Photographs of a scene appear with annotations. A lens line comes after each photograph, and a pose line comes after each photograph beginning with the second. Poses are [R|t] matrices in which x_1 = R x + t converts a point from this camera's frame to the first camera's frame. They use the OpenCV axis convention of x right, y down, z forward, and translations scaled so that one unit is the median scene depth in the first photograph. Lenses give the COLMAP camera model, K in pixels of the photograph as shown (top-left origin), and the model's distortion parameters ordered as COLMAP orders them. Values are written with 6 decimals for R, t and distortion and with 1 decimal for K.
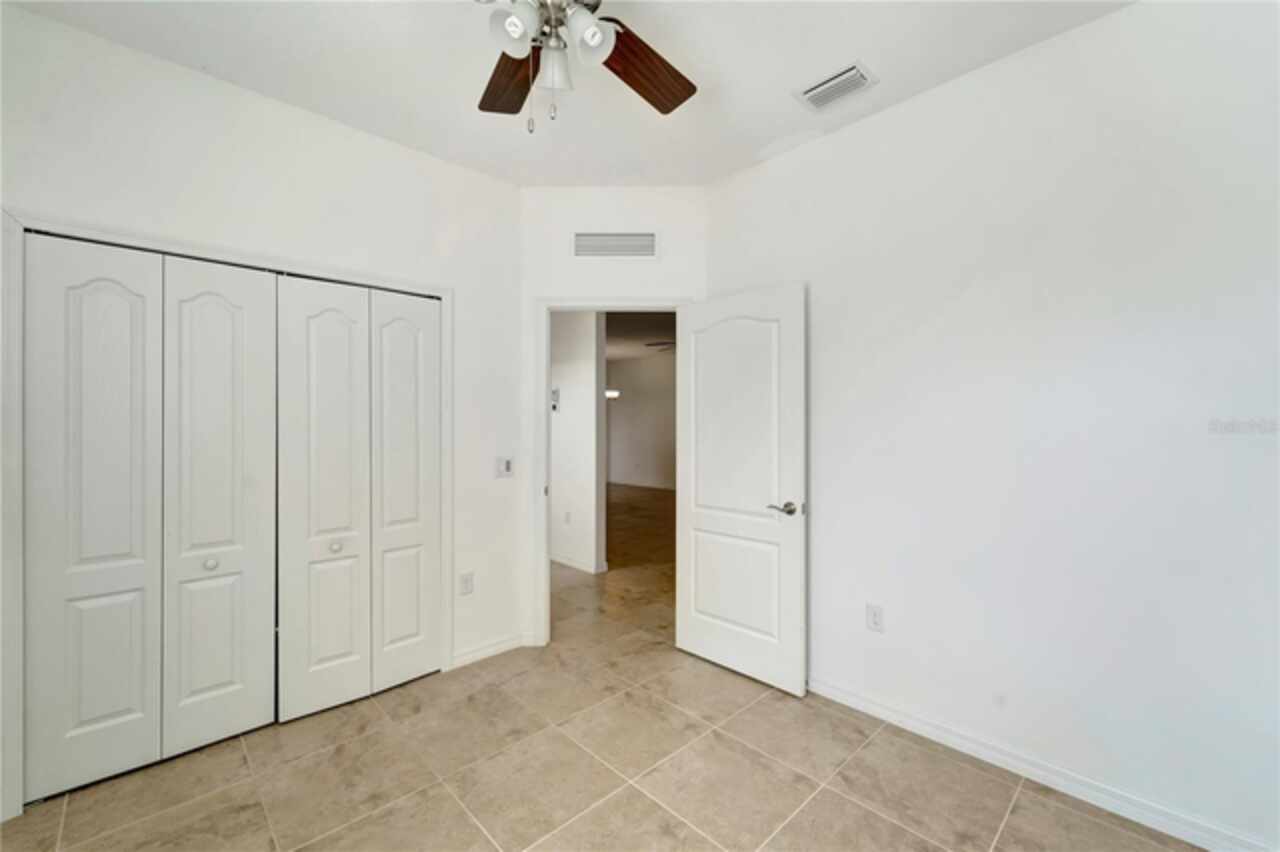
lens RADIAL K [[528.3, 0, 637.6], [0, 528.3, 425.4], [0, 0, 1]] dist [0.000634, -0.000382]
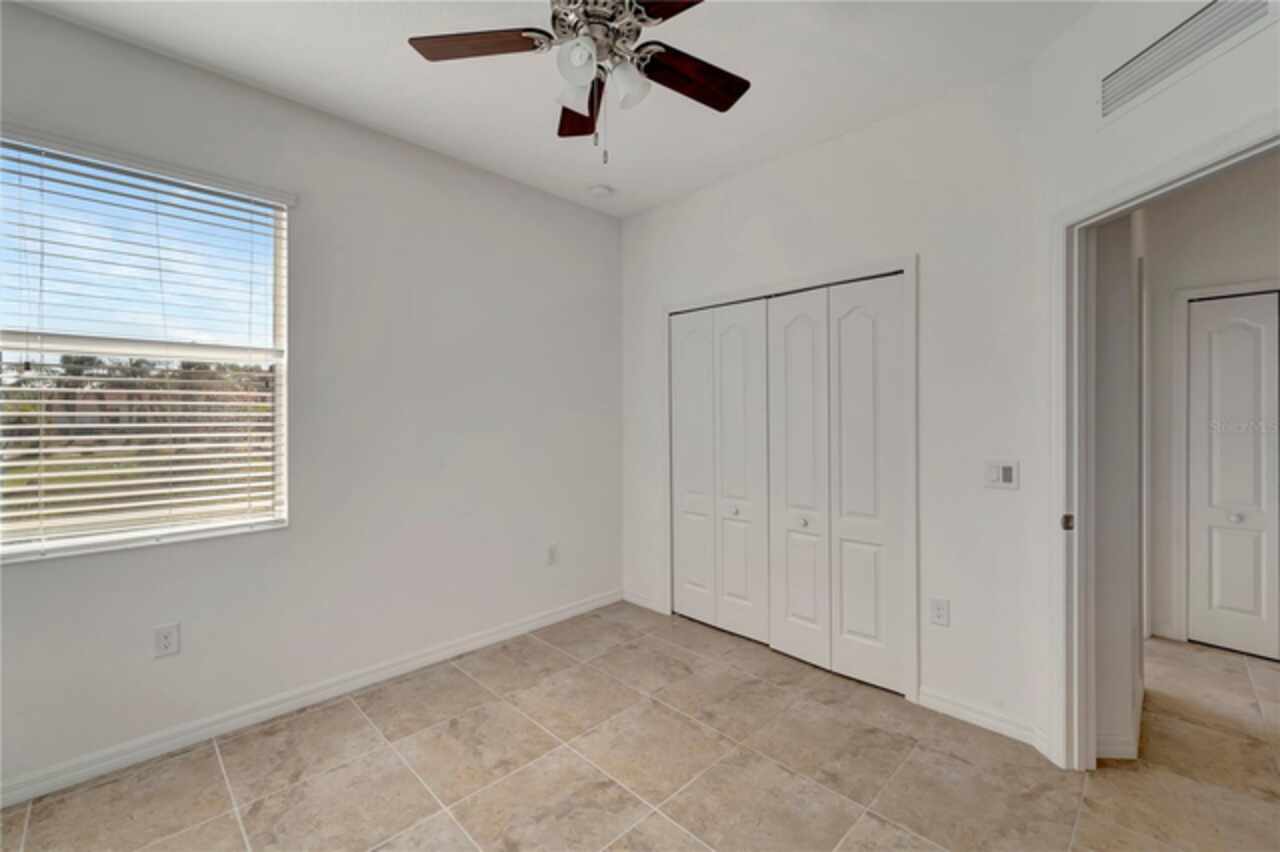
lens RADIAL K [[528.3, 0, 637.2], [0, 528.3, 418.6], [0, 0, 1]] dist [0.000634, -0.000382]
pose [[0.009752, 0.006156, -0.999934, 0.570469], [-0.001730, 0.999980, 0.006139, -0.000679], [0.999951, 0.001670, 0.009762, 0.629805]]
